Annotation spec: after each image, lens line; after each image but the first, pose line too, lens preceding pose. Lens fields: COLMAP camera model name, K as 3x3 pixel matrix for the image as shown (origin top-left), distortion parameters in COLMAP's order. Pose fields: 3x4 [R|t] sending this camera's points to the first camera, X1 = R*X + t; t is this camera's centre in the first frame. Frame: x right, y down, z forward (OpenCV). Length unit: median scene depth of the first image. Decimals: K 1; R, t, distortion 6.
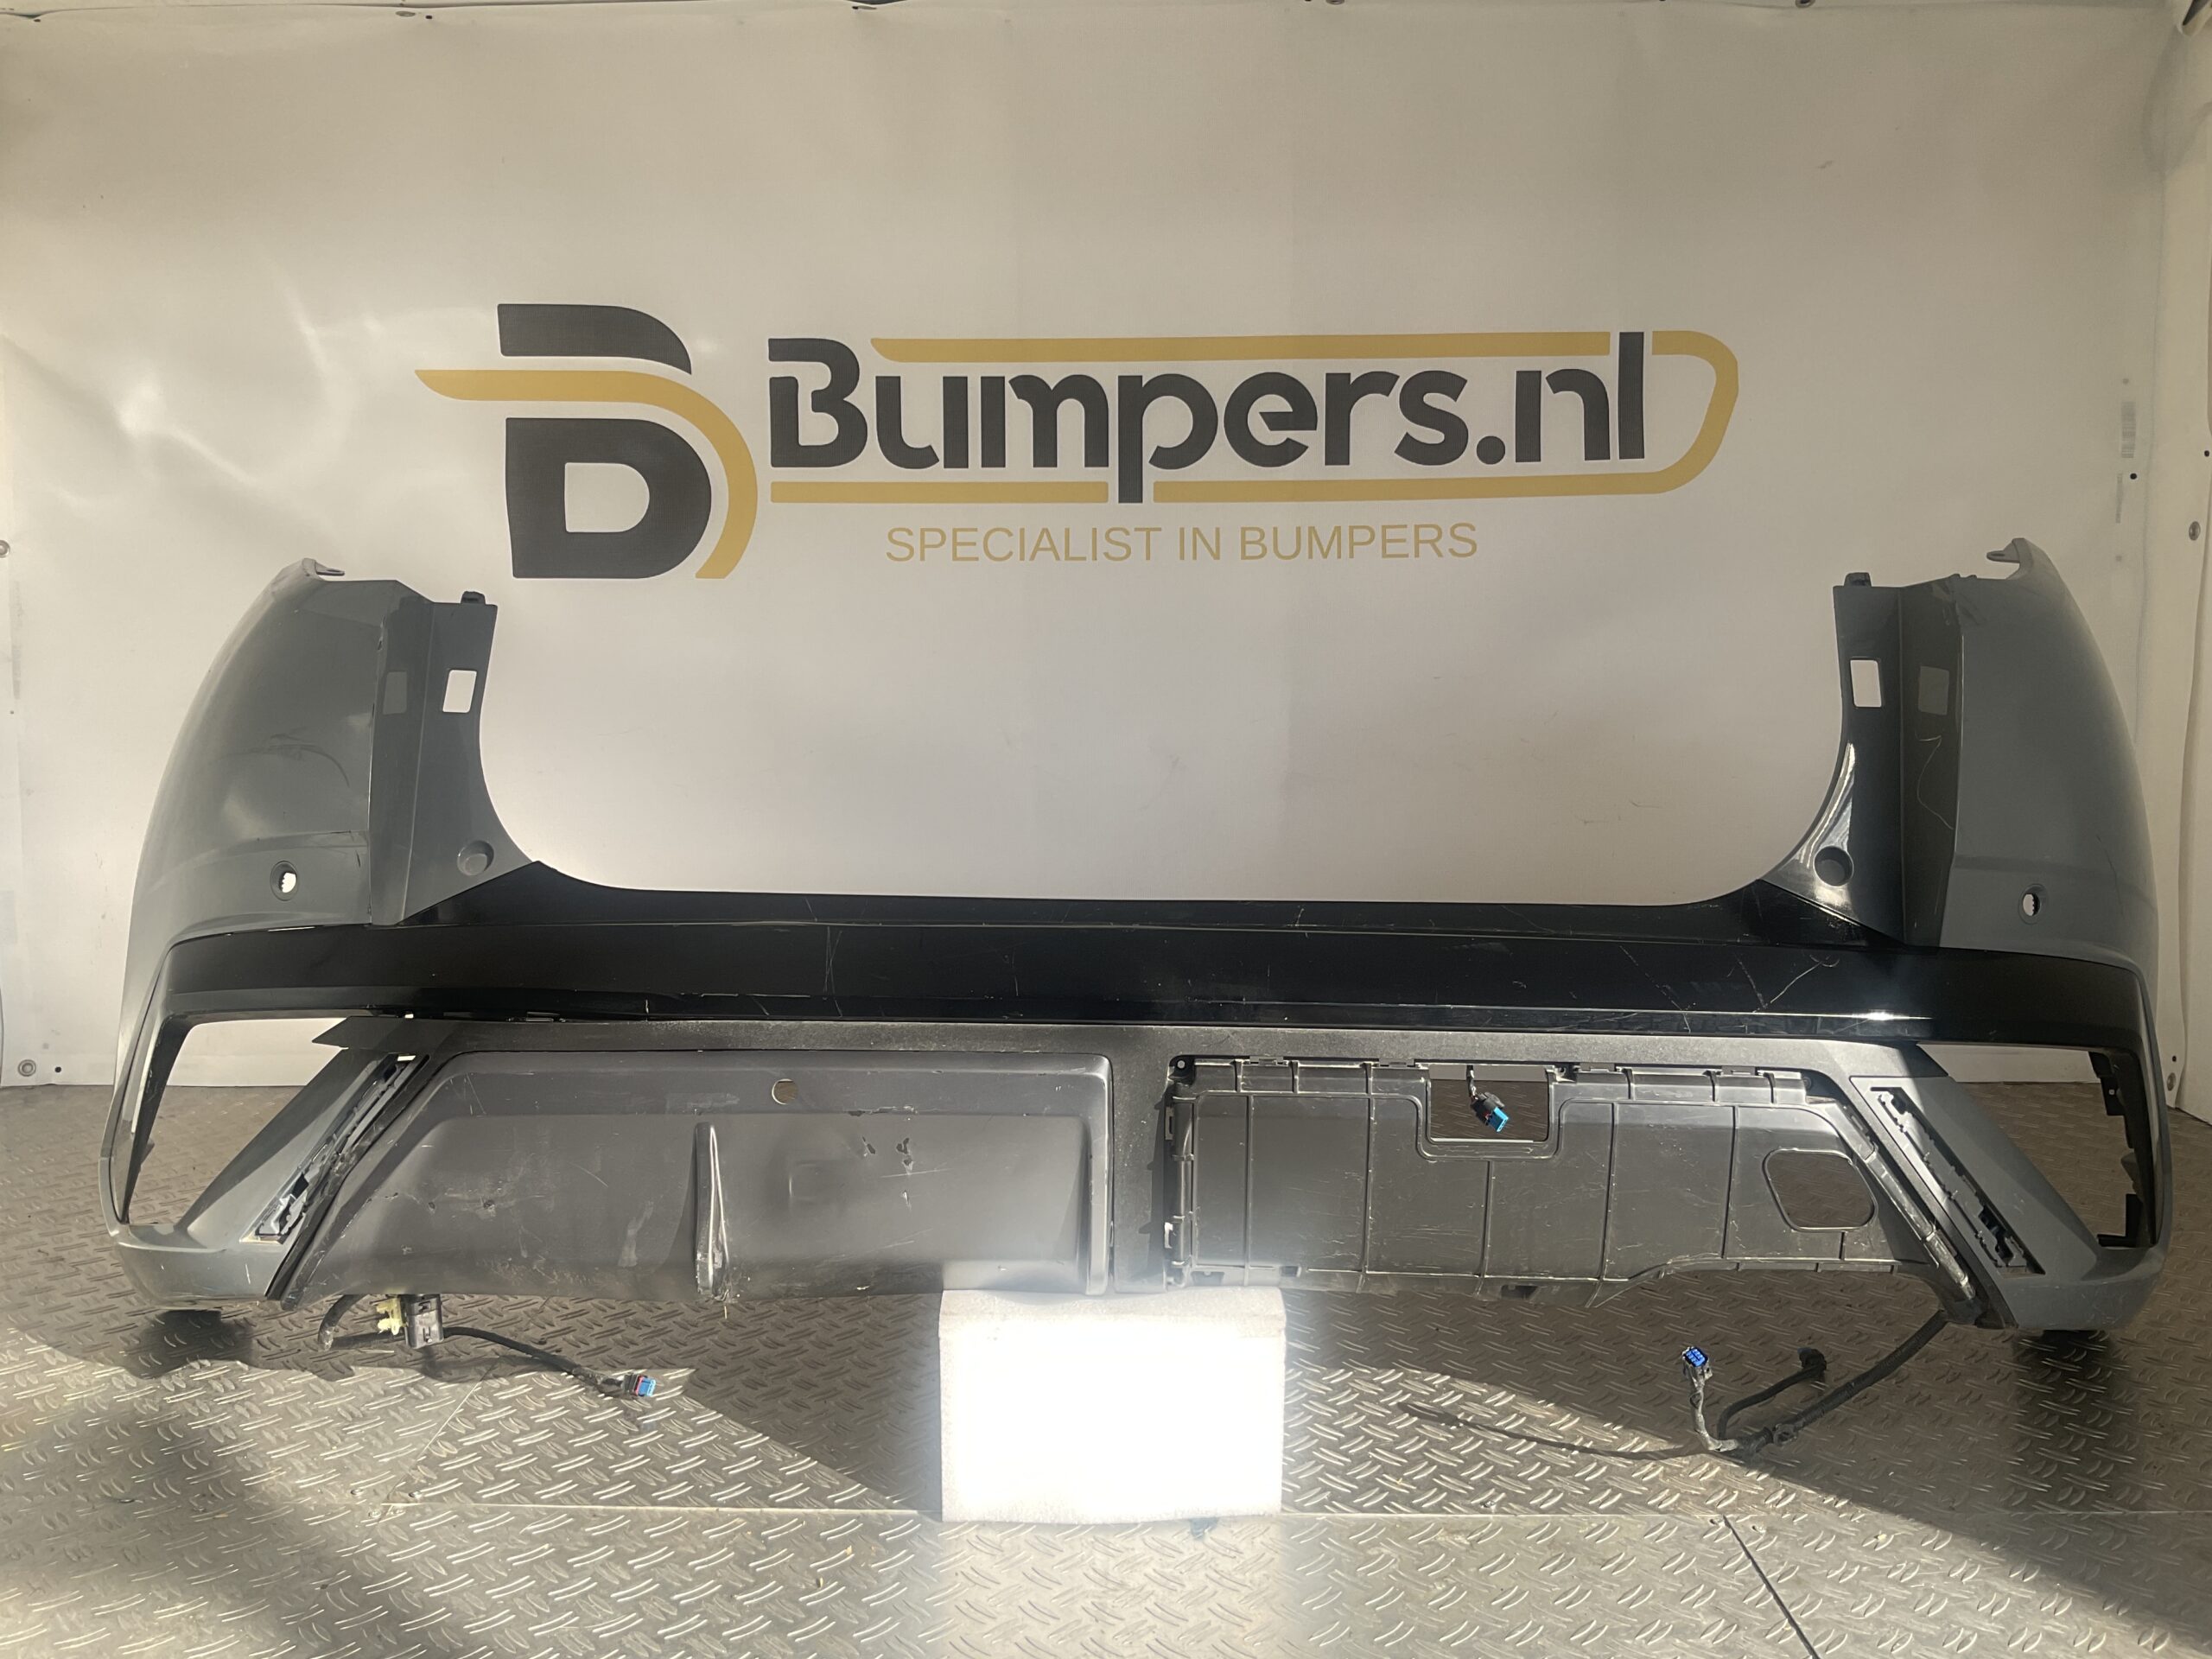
lens RADIAL K [[1853.4, 0, 1109.5], [0, 1853.4, 801.4], [0, 0, 1]] dist [0.066676, -0.132587]
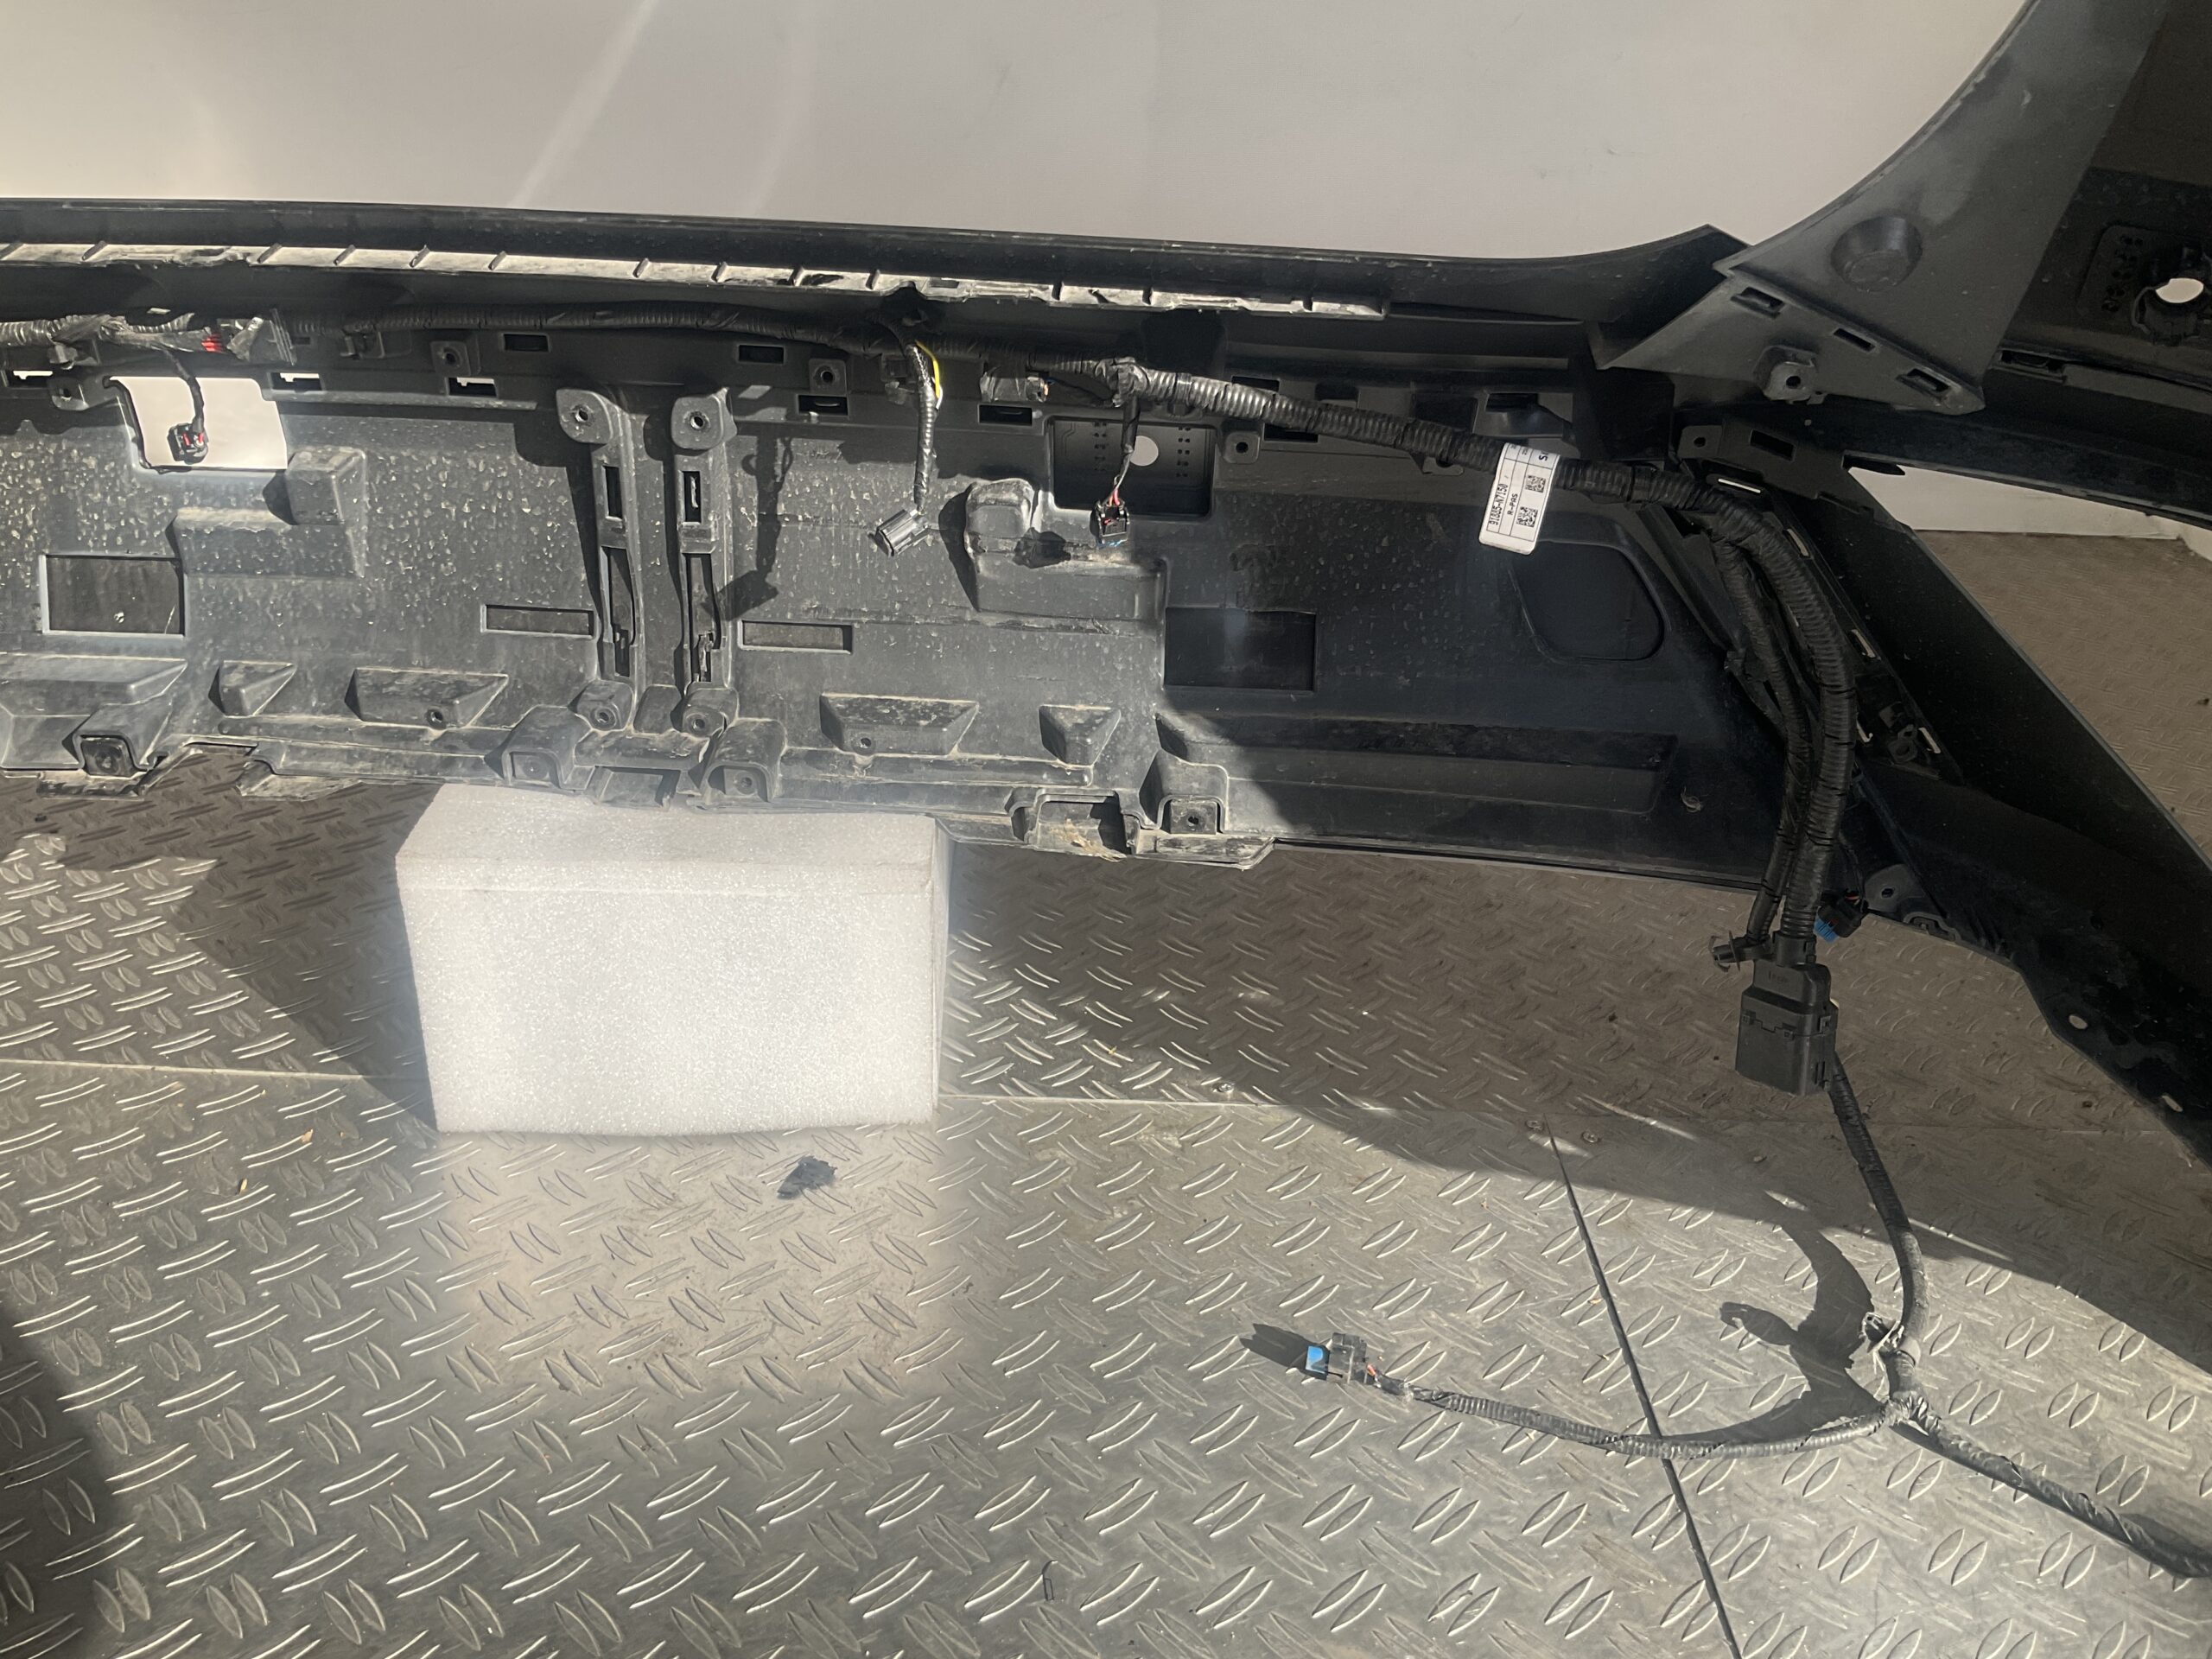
lens RADIAL K [[1853.4, 0, 1105.8], [0, 1853.4, 820.7], [0, 0, 1]] dist [0.066676, -0.132587]
pose [[0.999595, 0.028433, -0.001187, 0.143004], [-0.026665, 0.950370, 0.309976, 0.050302], [0.009941, -0.309819, 0.950744, 0.318250]]
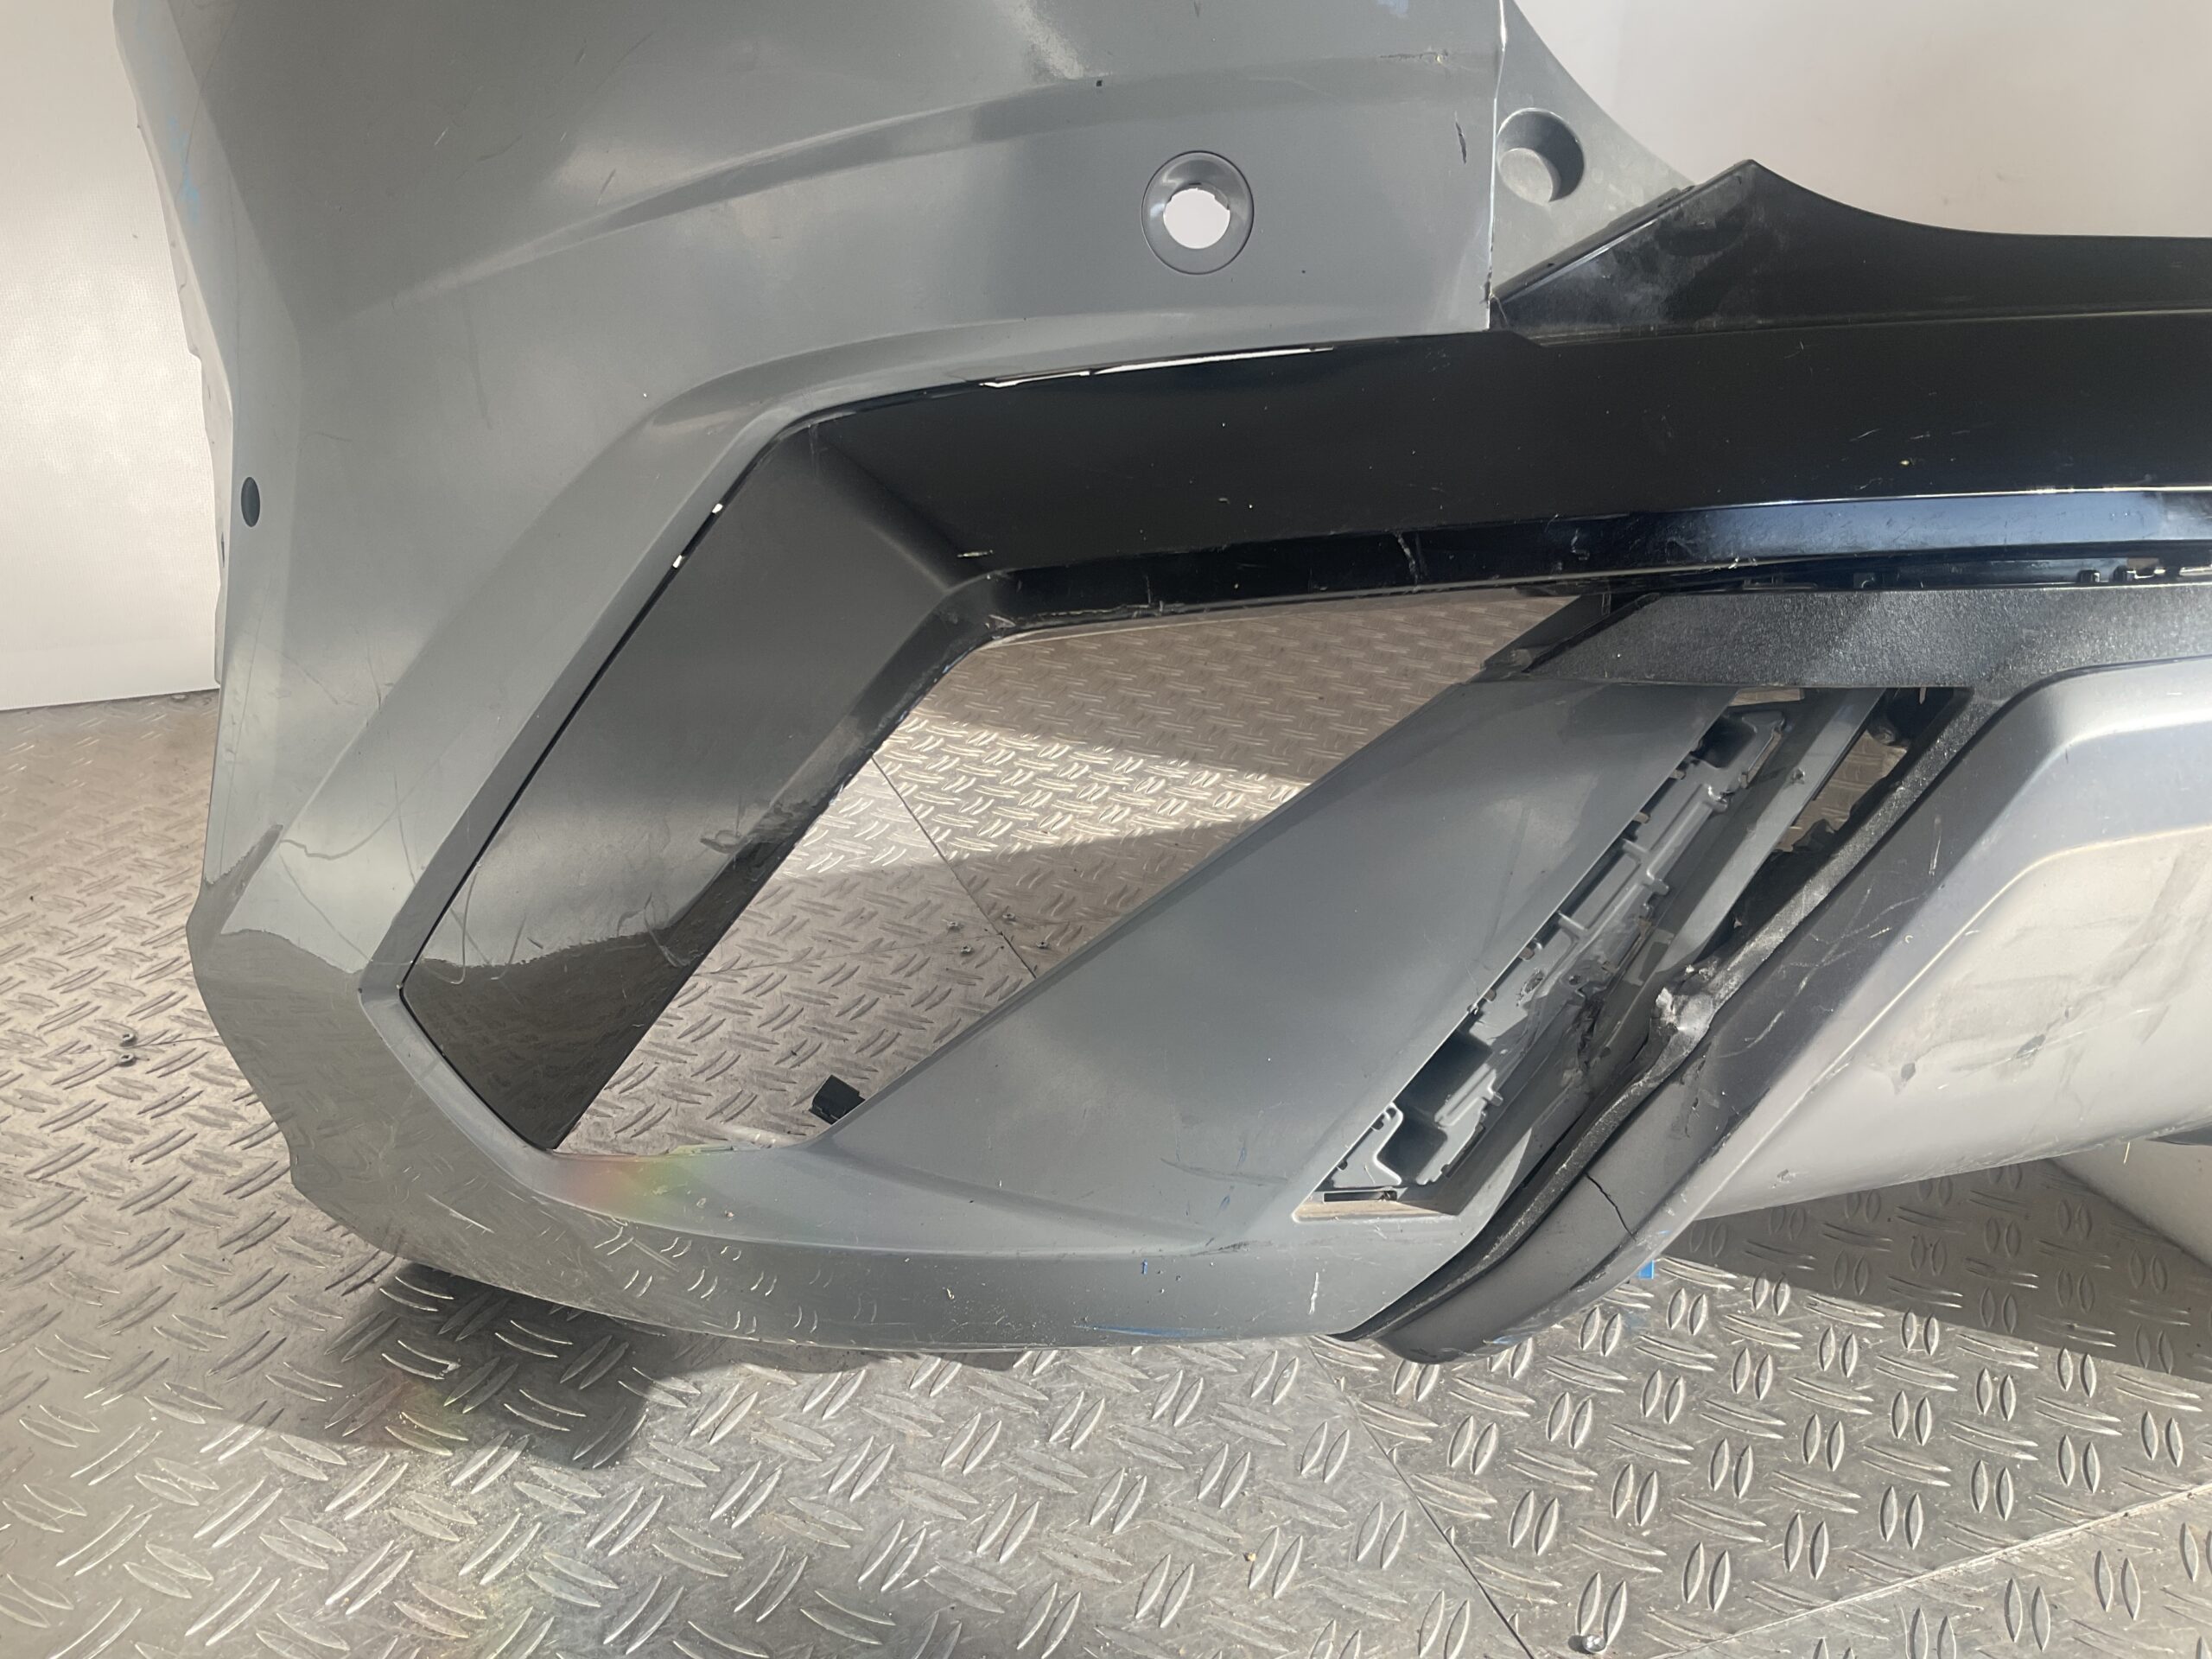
lens RADIAL K [[1853.4, 0, 1104.4], [0, 1853.4, 814.5], [0, 0, 1]] dist [0.066676, -0.132587]
pose [[0.929659, -0.112503, 0.350823, -0.567098], [0.007788, 0.958024, 0.286584, 0.048460], [-0.368339, -0.263693, 0.891511, 0.645635]]
